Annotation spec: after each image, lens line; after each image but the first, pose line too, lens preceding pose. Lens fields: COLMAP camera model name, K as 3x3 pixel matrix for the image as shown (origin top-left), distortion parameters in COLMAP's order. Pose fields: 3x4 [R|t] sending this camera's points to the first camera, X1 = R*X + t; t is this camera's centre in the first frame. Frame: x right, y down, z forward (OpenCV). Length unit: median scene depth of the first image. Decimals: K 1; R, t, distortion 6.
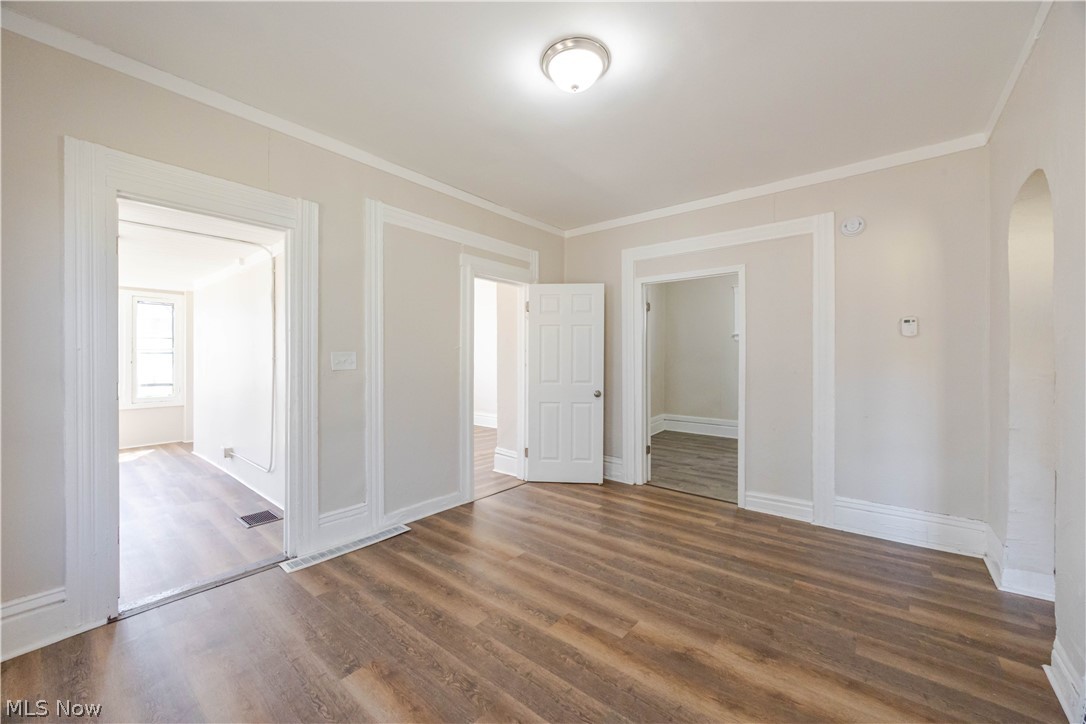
lens RADIAL K [[415.0, 0, 540.1], [0, 415.0, 358.6], [0, 0, 1]] dist [-0.002487, -0.000256]
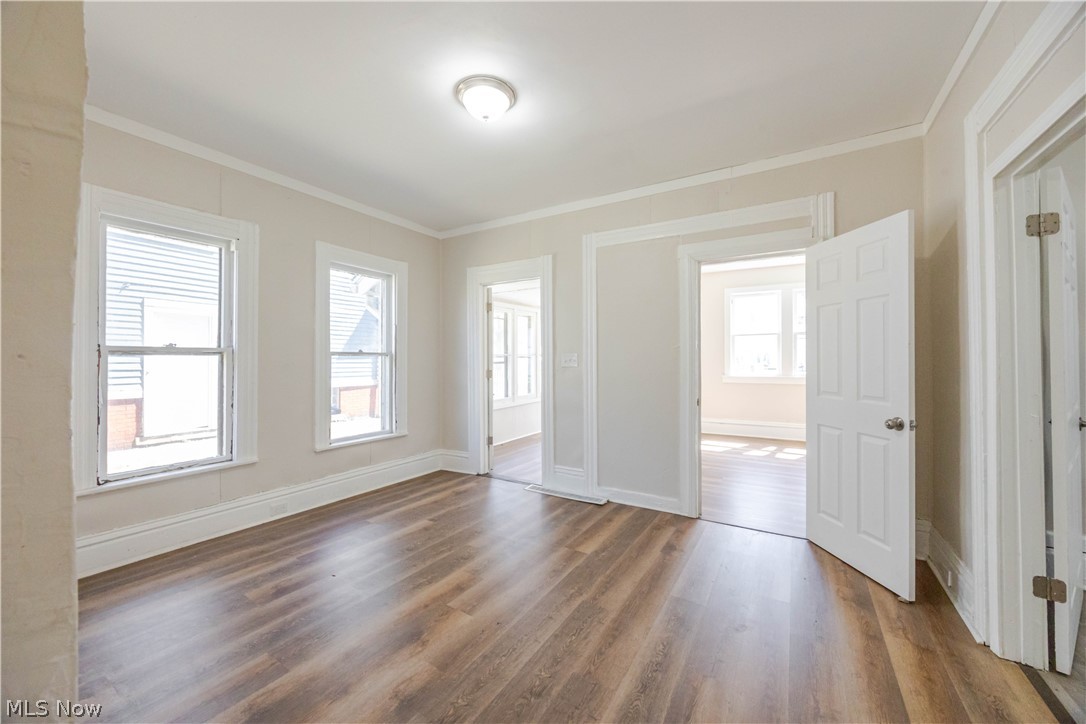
lens RADIAL K [[415.0, 0, 540.1], [0, 415.0, 358.6], [0, 0, 1]] dist [-0.002487, -0.000256]
pose [[0.133917, -0.006178, -0.990973, 0.824155], [0.001360, 0.999981, -0.006050, 0.007428], [0.990992, -0.000537, 0.133923, 0.670563]]
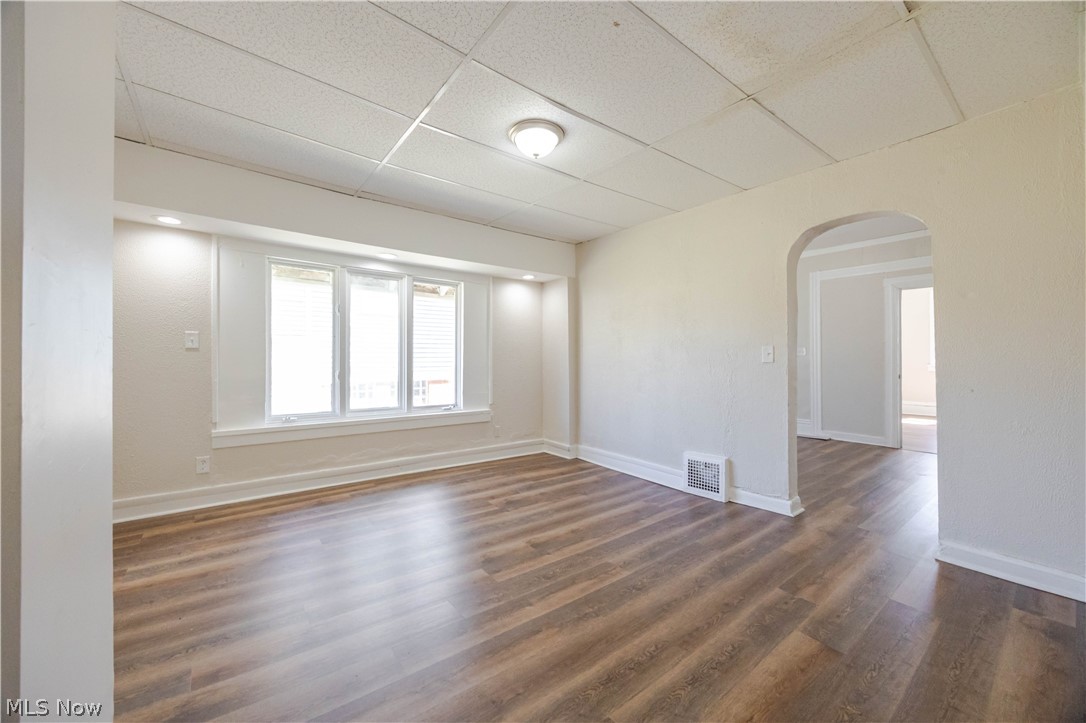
lens RADIAL K [[415.0, 0, 540.1], [0, 415.0, 358.1], [0, 0, 1]] dist [-0.002487, -0.000256]
pose [[-0.221278, -0.001771, -0.975209, 1.830603], [0.003376, 0.999991, -0.002582, 0.039376], [0.975205, -0.003864, -0.221270, 0.140966]]
